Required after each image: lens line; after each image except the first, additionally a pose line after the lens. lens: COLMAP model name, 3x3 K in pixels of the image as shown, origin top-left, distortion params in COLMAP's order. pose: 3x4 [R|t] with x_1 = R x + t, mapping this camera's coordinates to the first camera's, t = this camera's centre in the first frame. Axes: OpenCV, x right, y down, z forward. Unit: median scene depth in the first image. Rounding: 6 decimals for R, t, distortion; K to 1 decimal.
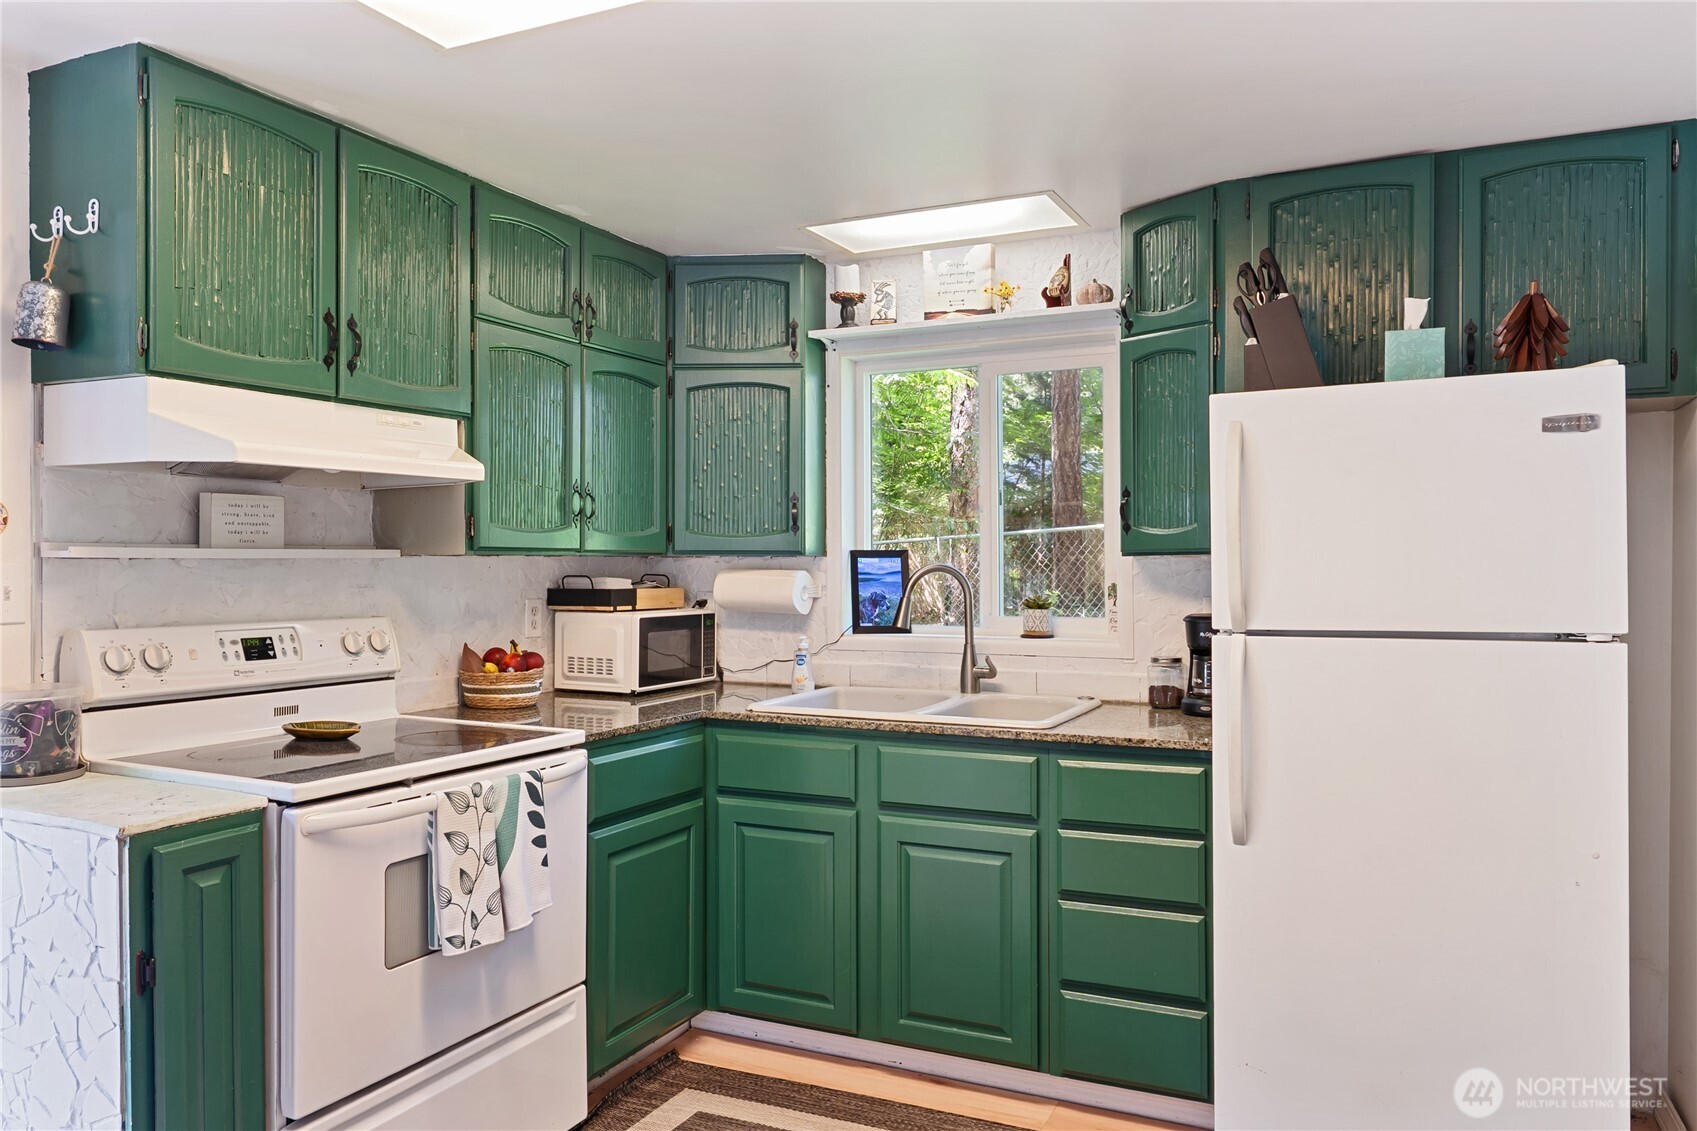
lens RADIAL K [[1192.3, 0, 852.3], [0, 1192.3, 569.1], [0, 0, 1]] dist [-0.005075, 0.002946]
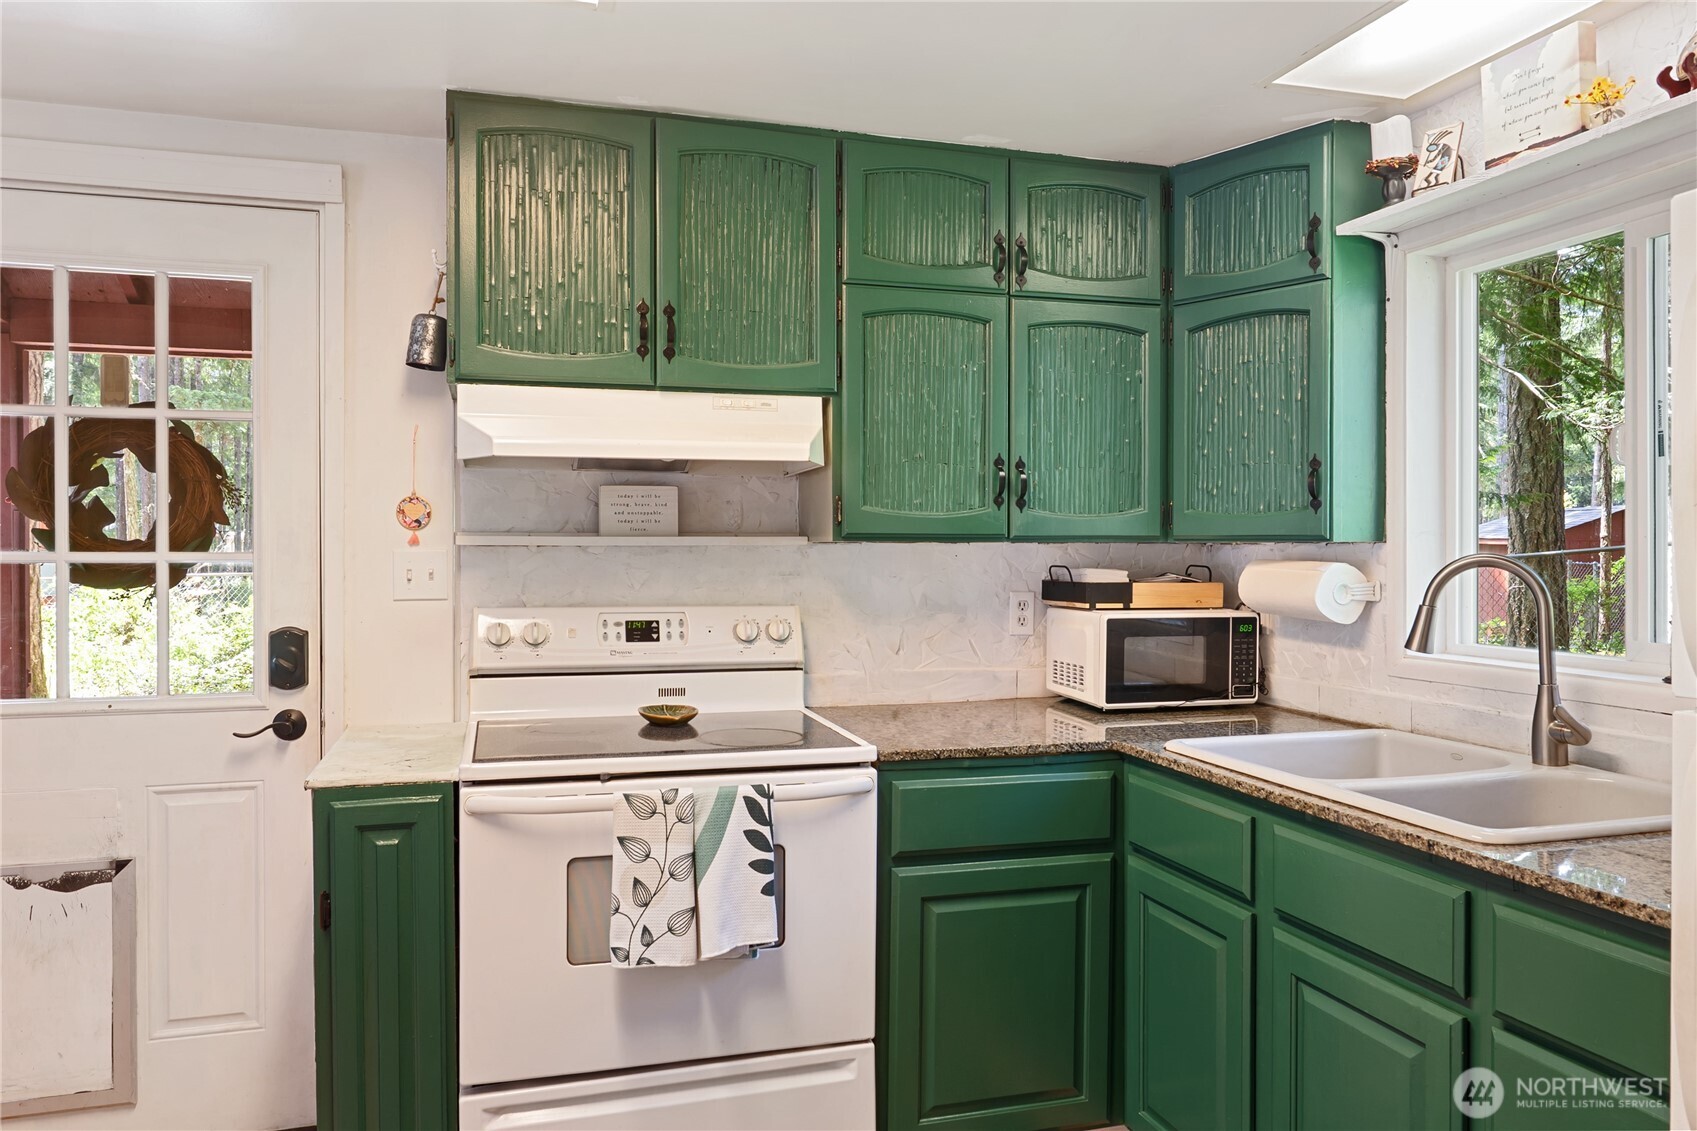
lens RADIAL K [[1192.3, 0, 852.3], [0, 1192.3, 559.2], [0, 0, 1]] dist [-0.005075, 0.002946]
pose [[0.675805, 0.008355, -0.737034, 0.338359], [-0.006304, 0.999965, 0.005556, -0.003422], [0.737054, 0.000891, 0.675833, 0.352033]]
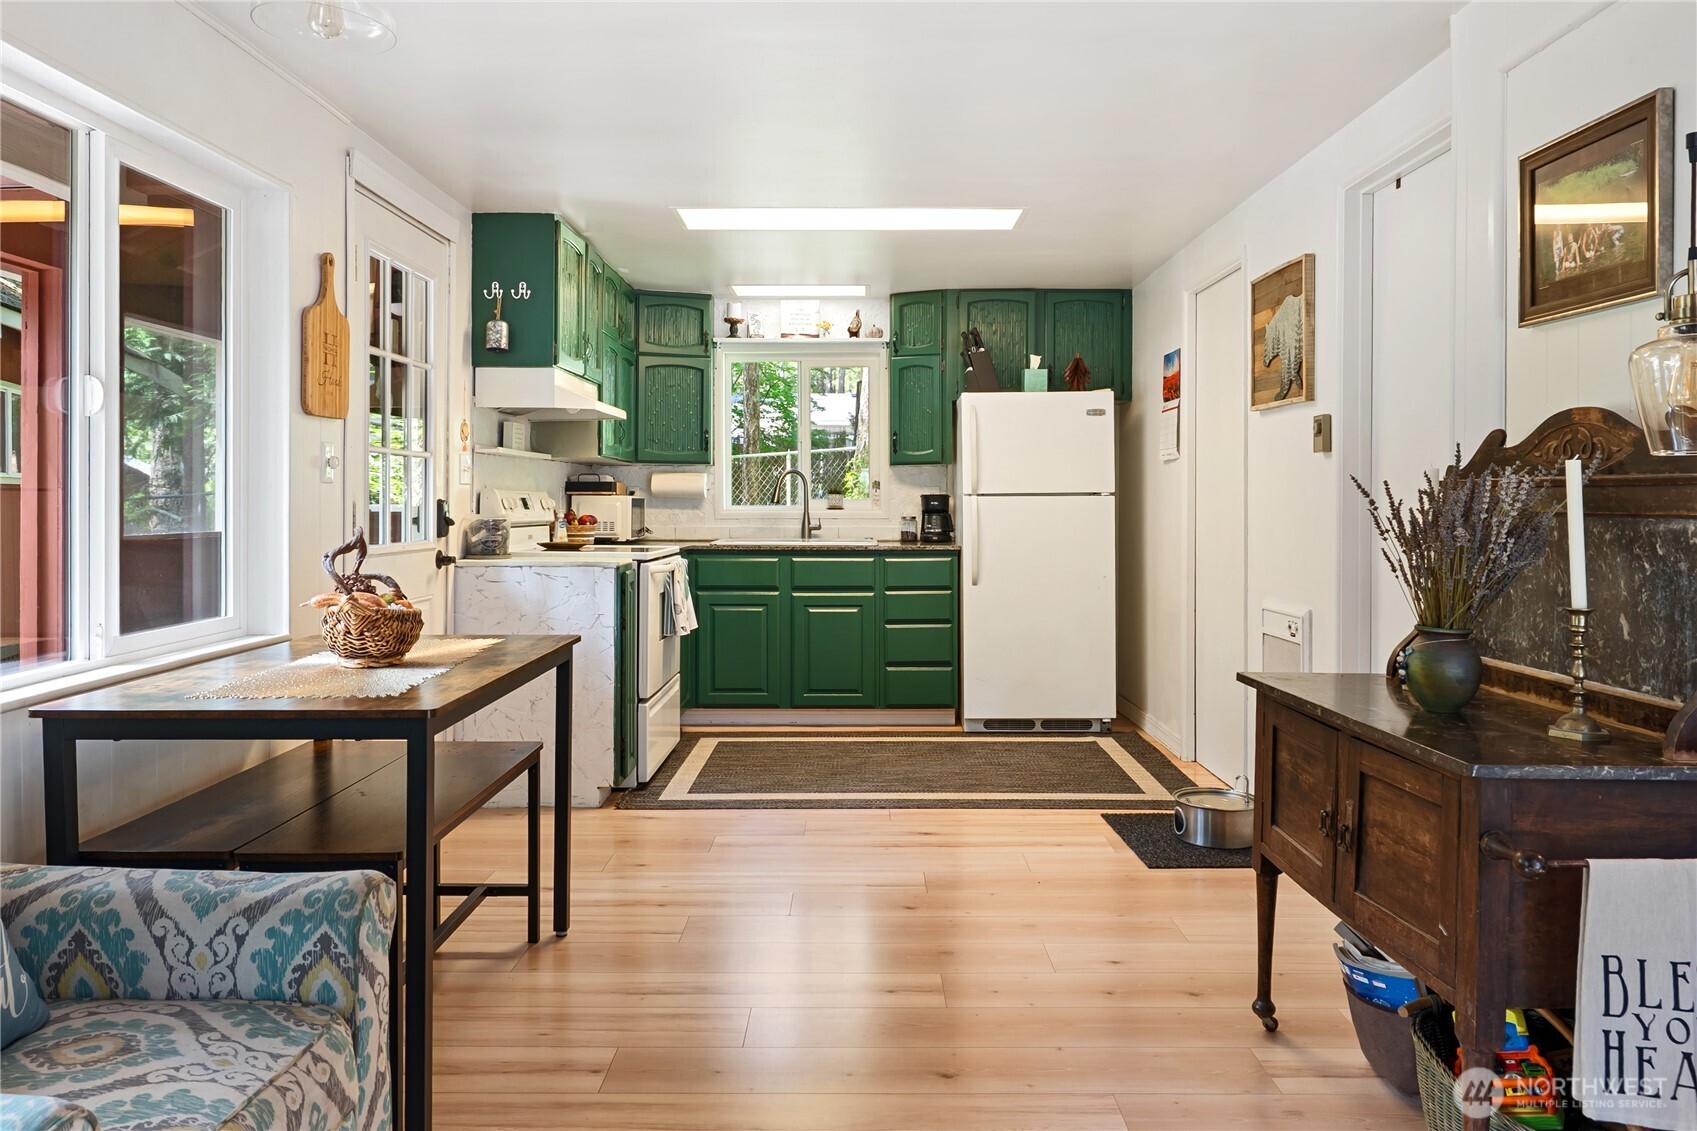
lens RADIAL K [[1192.3, 0, 843.7], [0, 1192.3, 498.0], [0, 0, 1]] dist [-0.005075, 0.002946]
pose [[0.906788, 0.004034, 0.421567, -0.702192], [-0.000697, 0.999967, -0.008071, 0.061040], [-0.421586, 0.007025, 0.906761, -0.798268]]
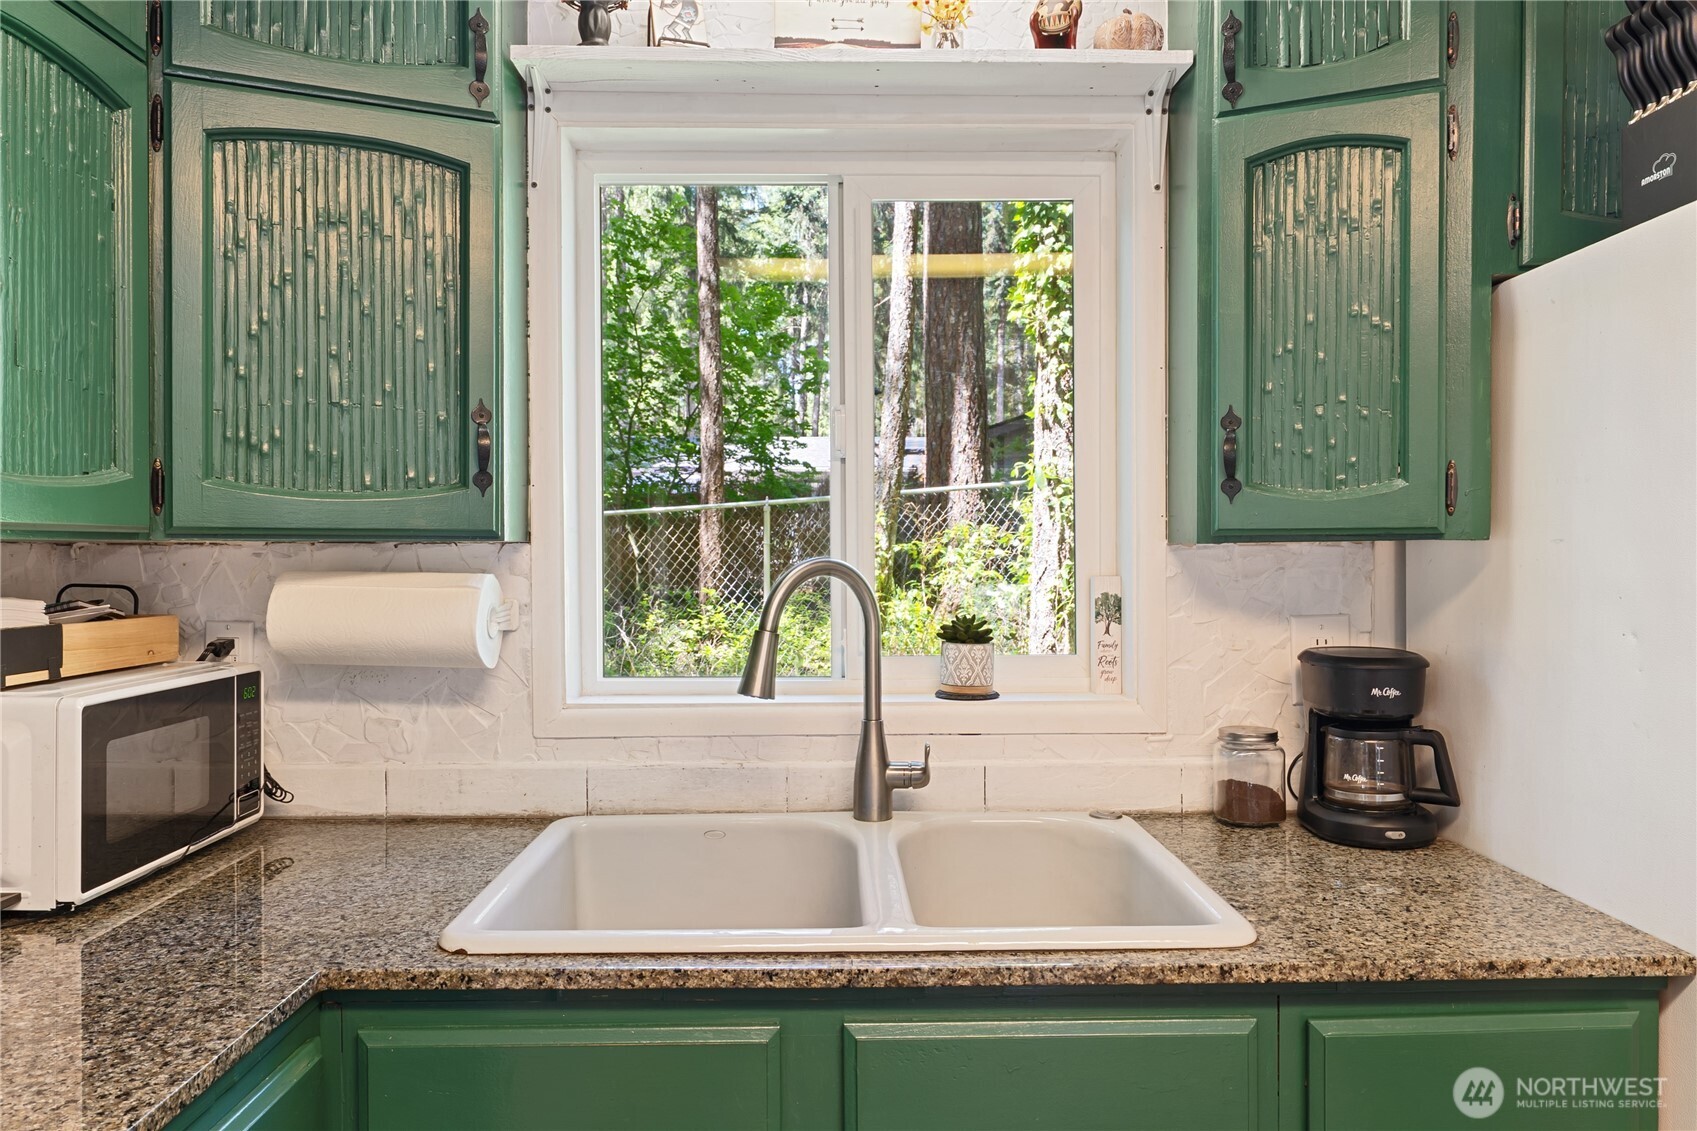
lens RADIAL K [[1192.3, 0, 854.9], [0, 1192.3, 563.3], [0, 0, 1]] dist [-0.005075, 0.002946]
pose [[0.891075, -0.005008, 0.453828, -0.145952], [0.003428, 0.999985, 0.004302, -0.004952], [-0.453843, -0.002278, 0.891079, 0.617981]]
